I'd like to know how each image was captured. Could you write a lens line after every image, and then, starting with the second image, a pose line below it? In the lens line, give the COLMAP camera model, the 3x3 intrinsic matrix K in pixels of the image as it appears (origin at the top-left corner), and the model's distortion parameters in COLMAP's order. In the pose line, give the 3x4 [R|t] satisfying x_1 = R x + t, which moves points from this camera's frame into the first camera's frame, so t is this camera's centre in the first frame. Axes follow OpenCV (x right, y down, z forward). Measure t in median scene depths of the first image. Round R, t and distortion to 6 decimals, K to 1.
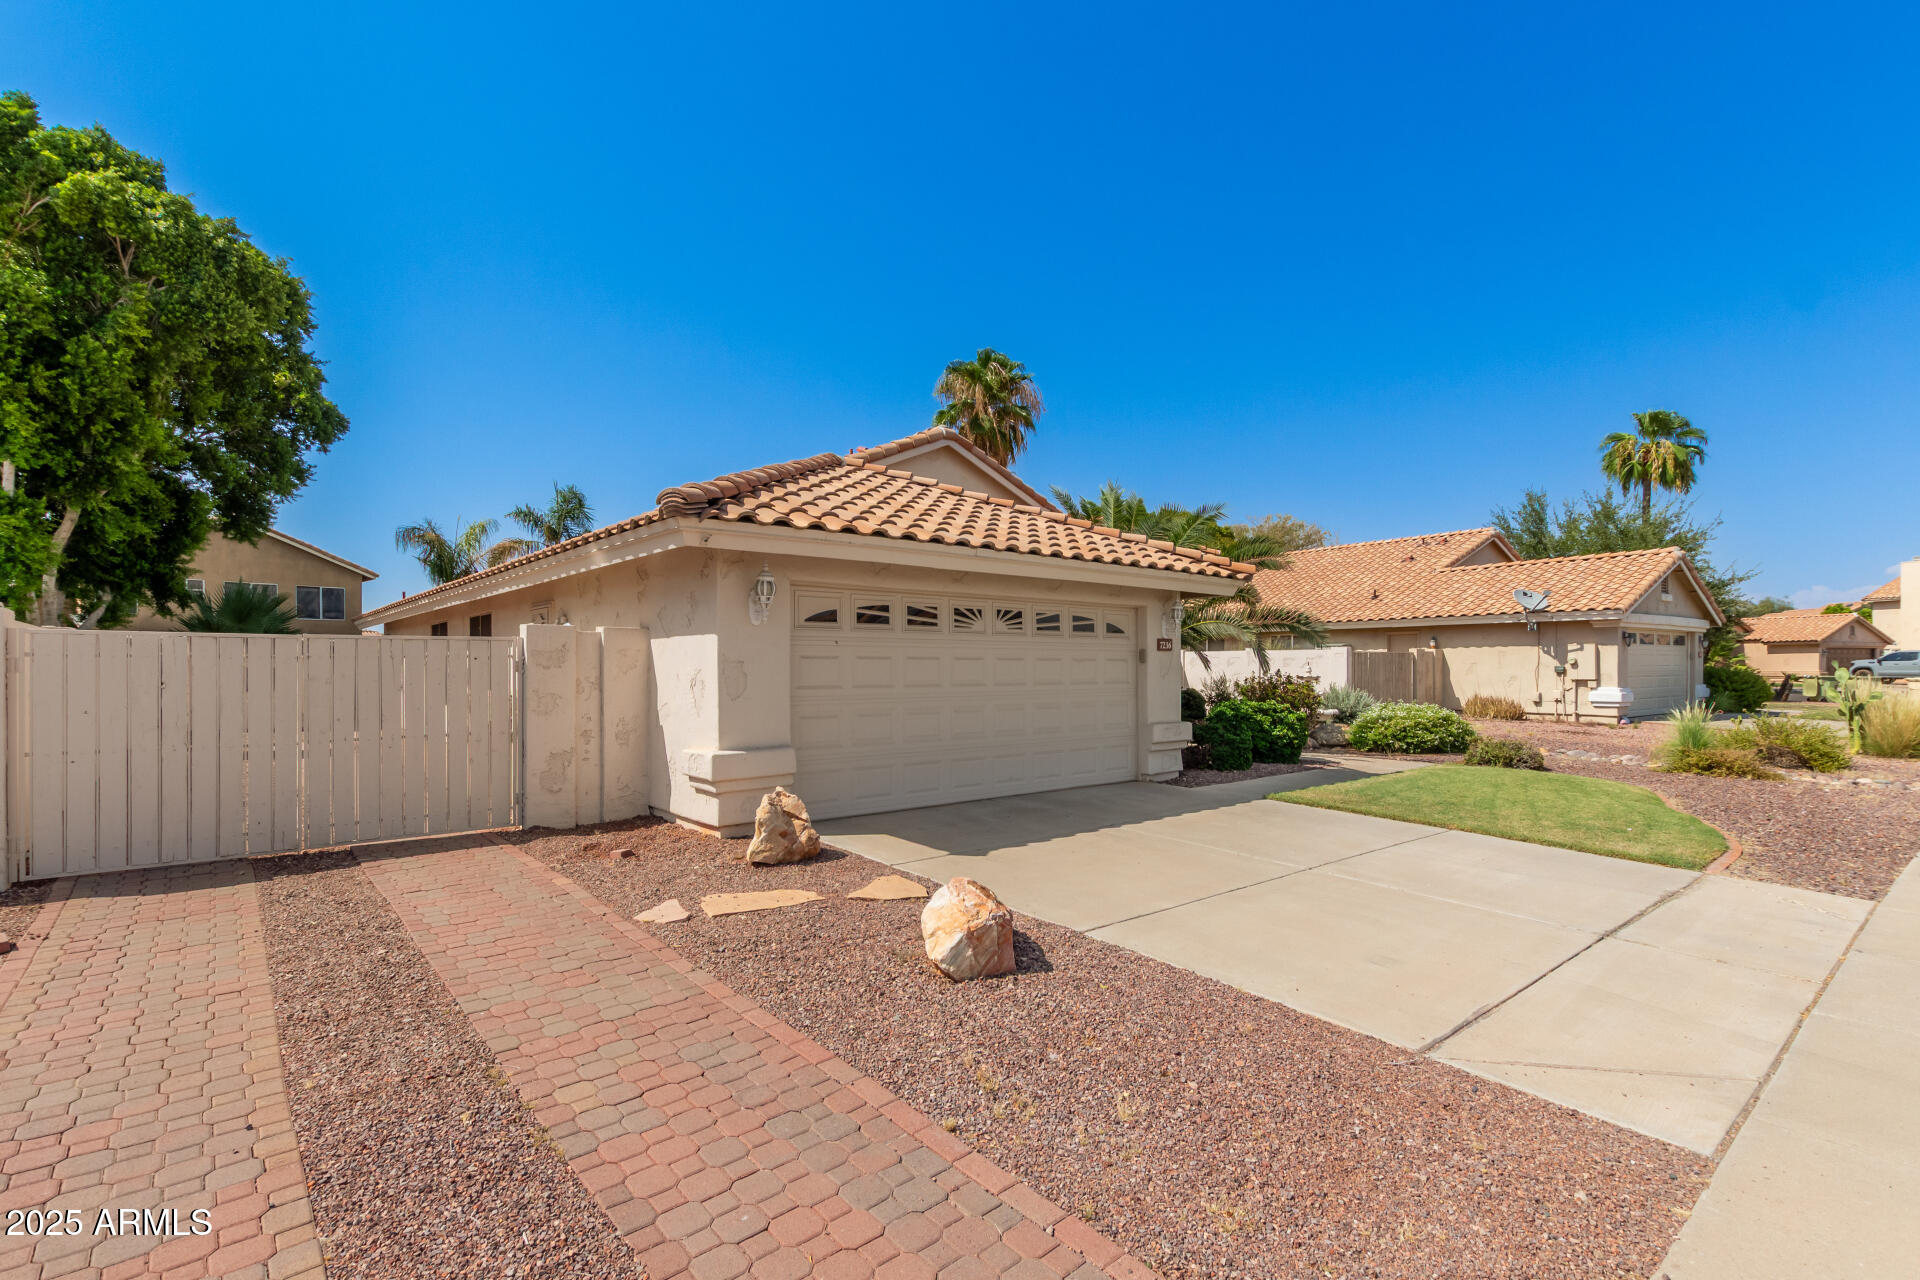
lens RADIAL K [[879.0, 0, 954.7], [0, 879.0, 668.5], [0, 0, 1]] dist [0.000486, 0.000056]
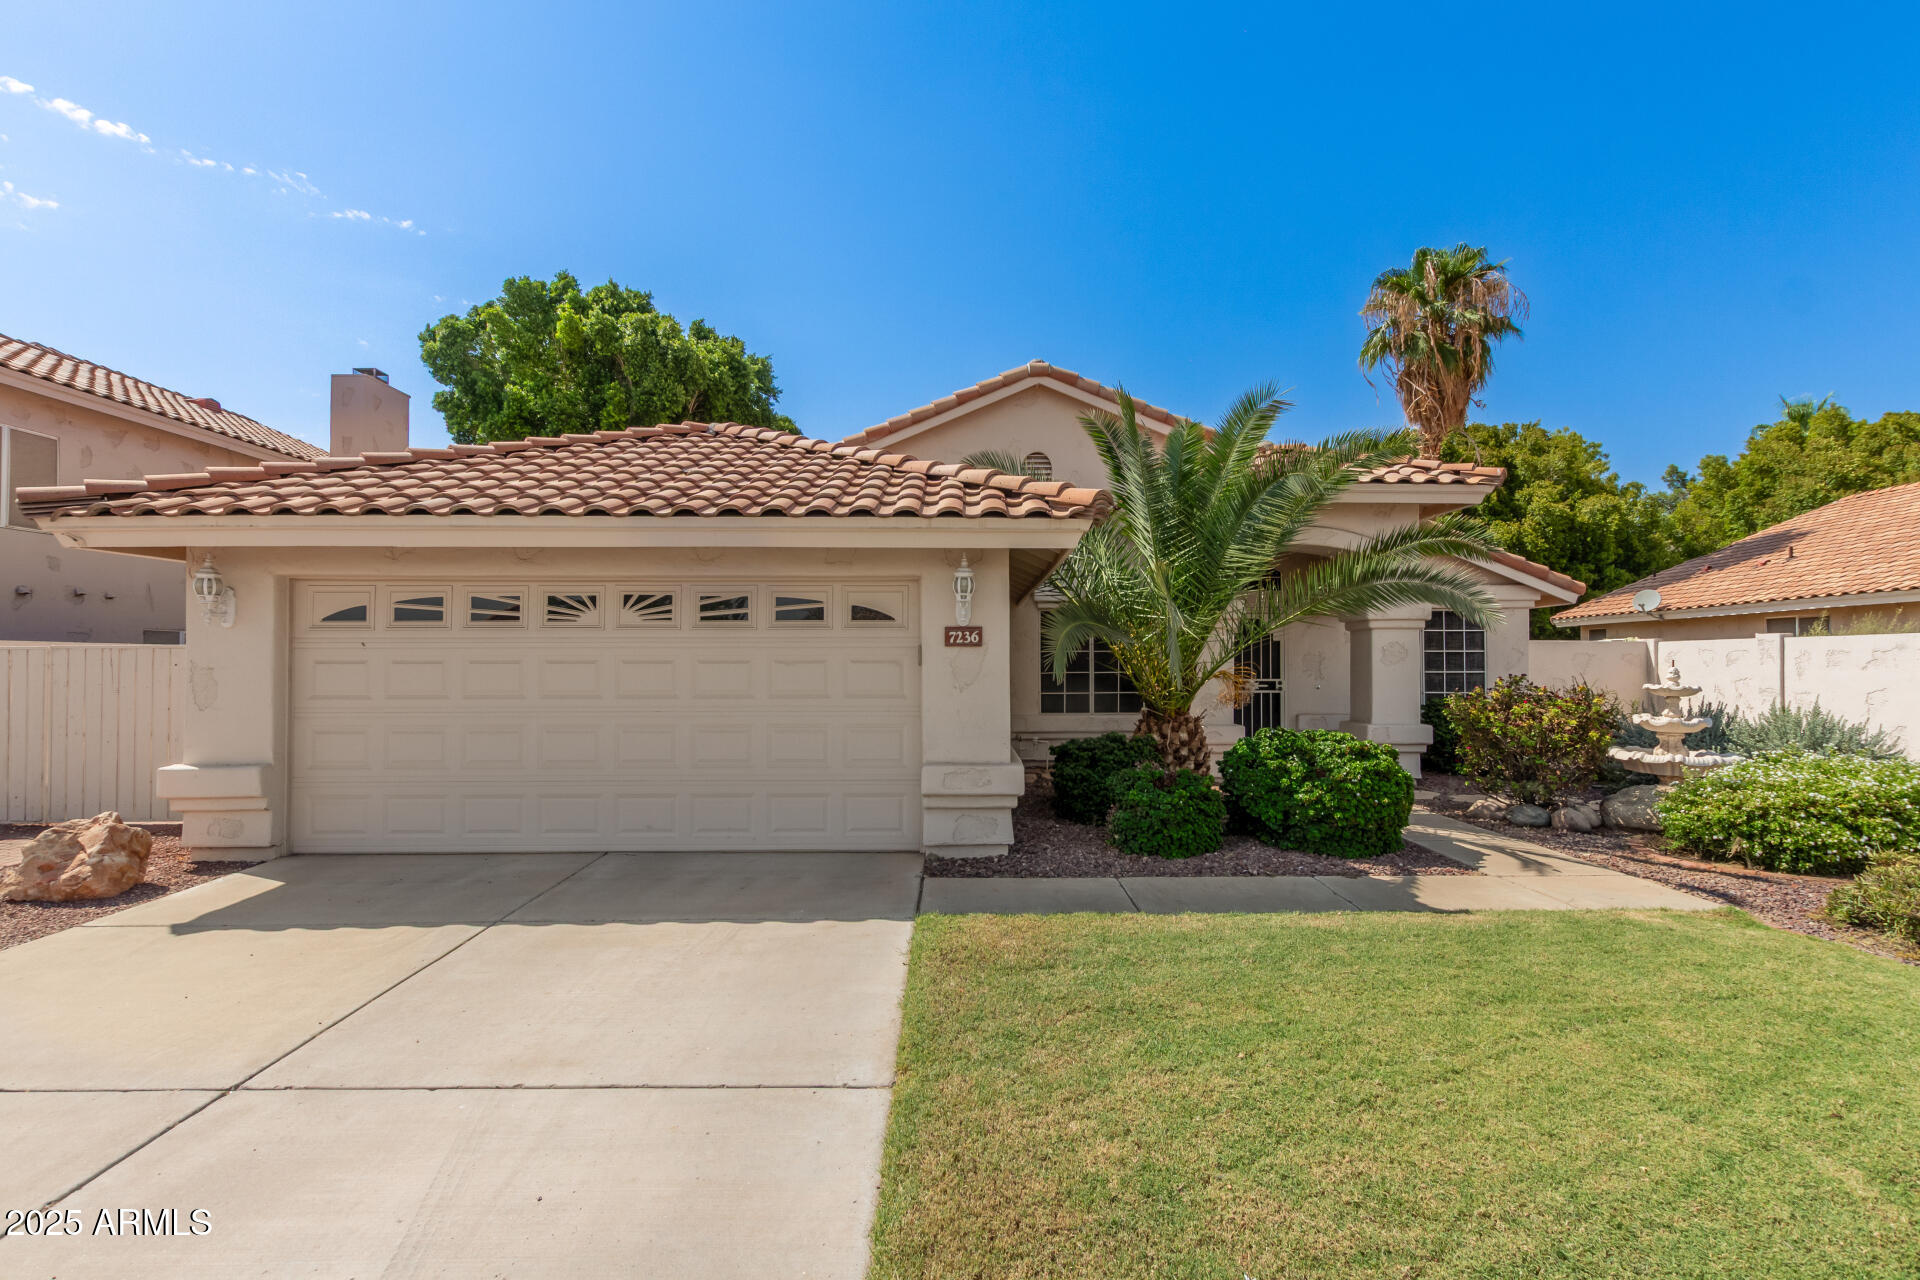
lens RADIAL K [[878.9, 0, 964.7], [0, 878.9, 652.7], [0, 0, 1]] dist [0.014289, -0.004352]
pose [[0.775416, -0.010795, -0.631358, 0.303633], [0.000960, 0.999873, -0.015917, -0.002835], [0.631450, 0.011736, 0.775328, 0.253084]]
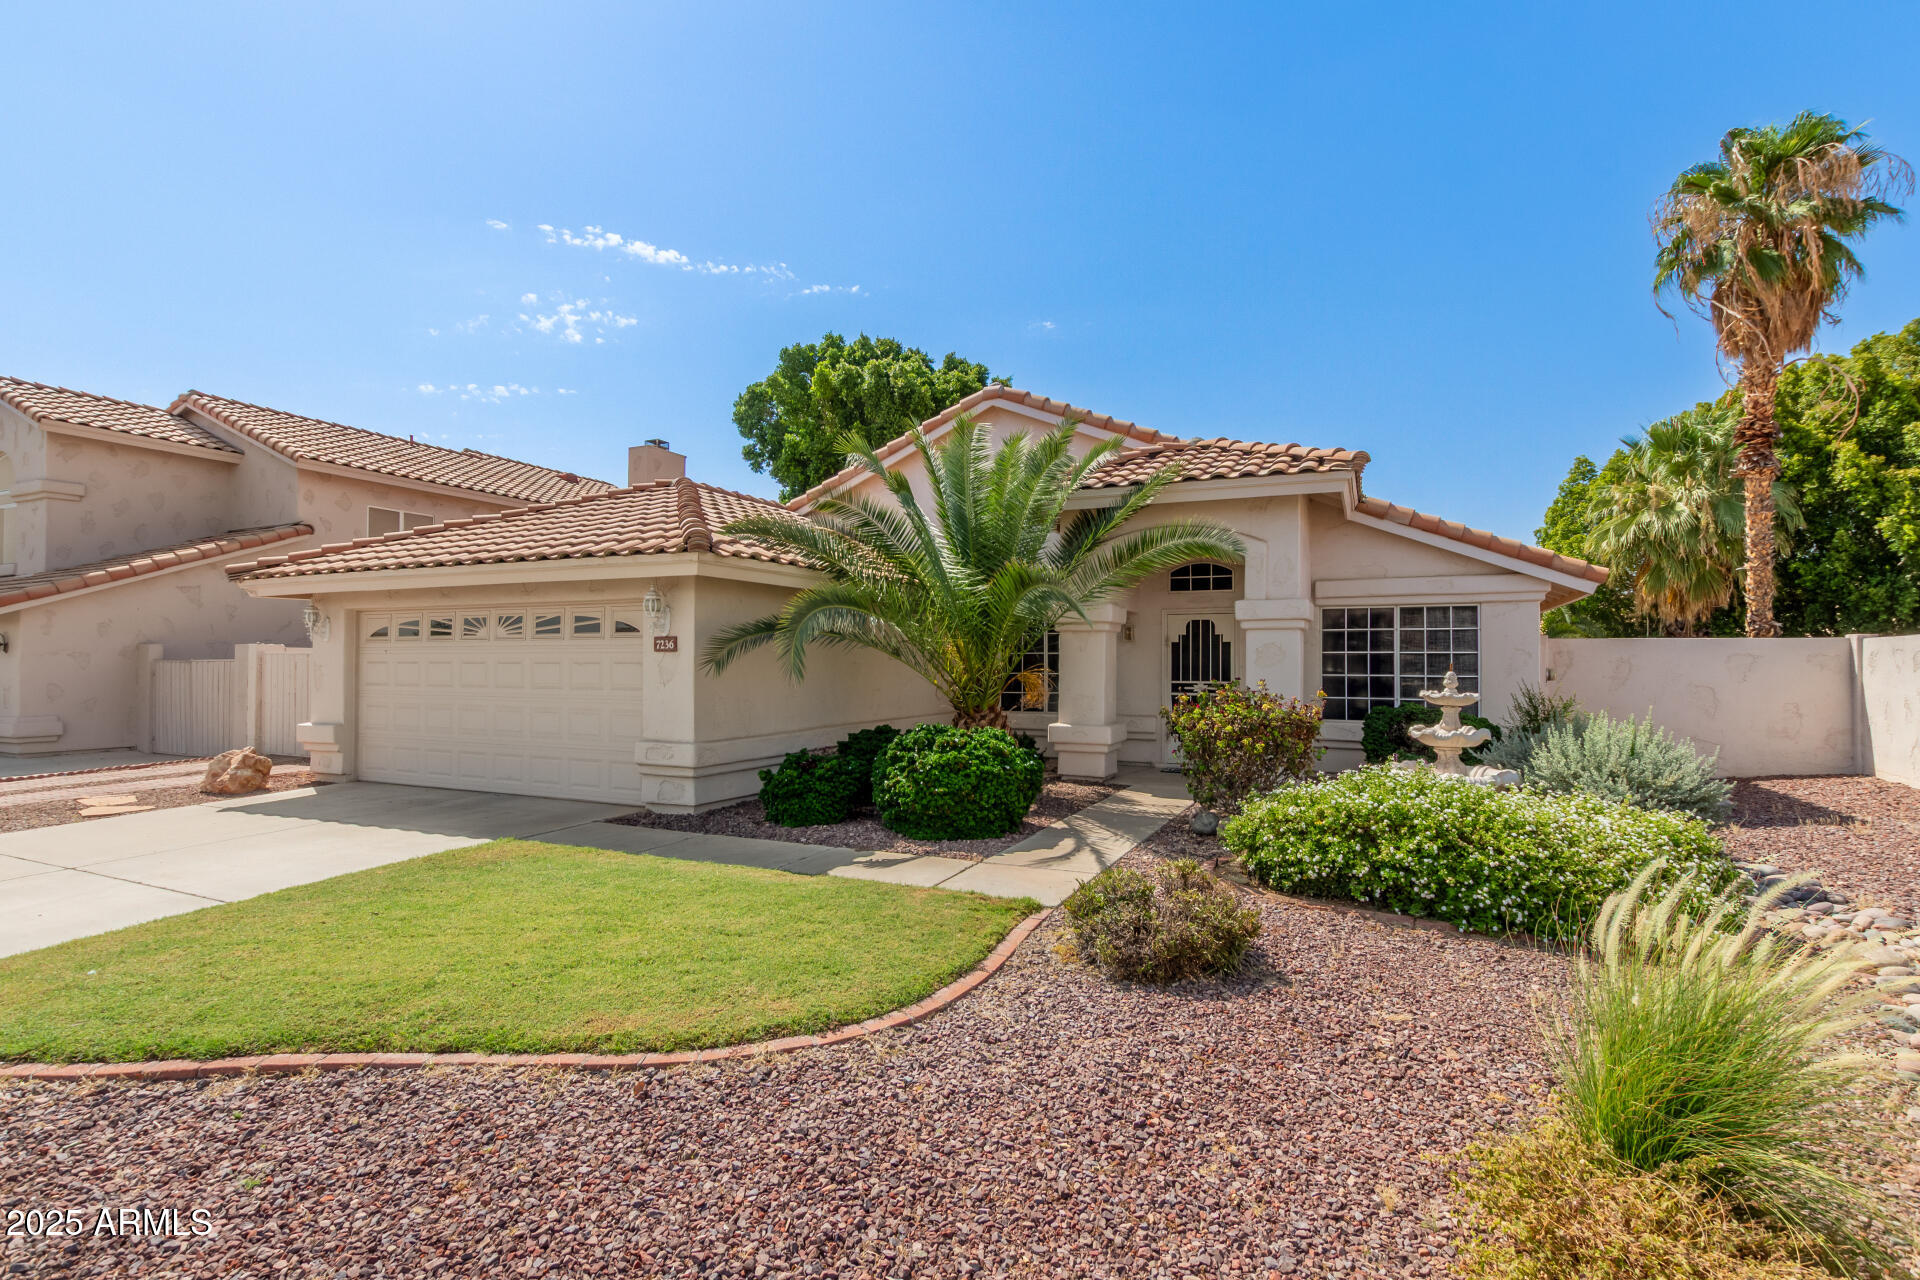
lens RADIAL K [[878.9, 0, 964.7], [0, 878.9, 652.7], [0, 0, 1]] dist [0.014289, -0.004352]
pose [[0.430395, -0.010483, -0.902580, 0.522174], [-0.003701, 0.999904, -0.013378, -0.004587], [0.902633, 0.009098, 0.430315, 0.435386]]
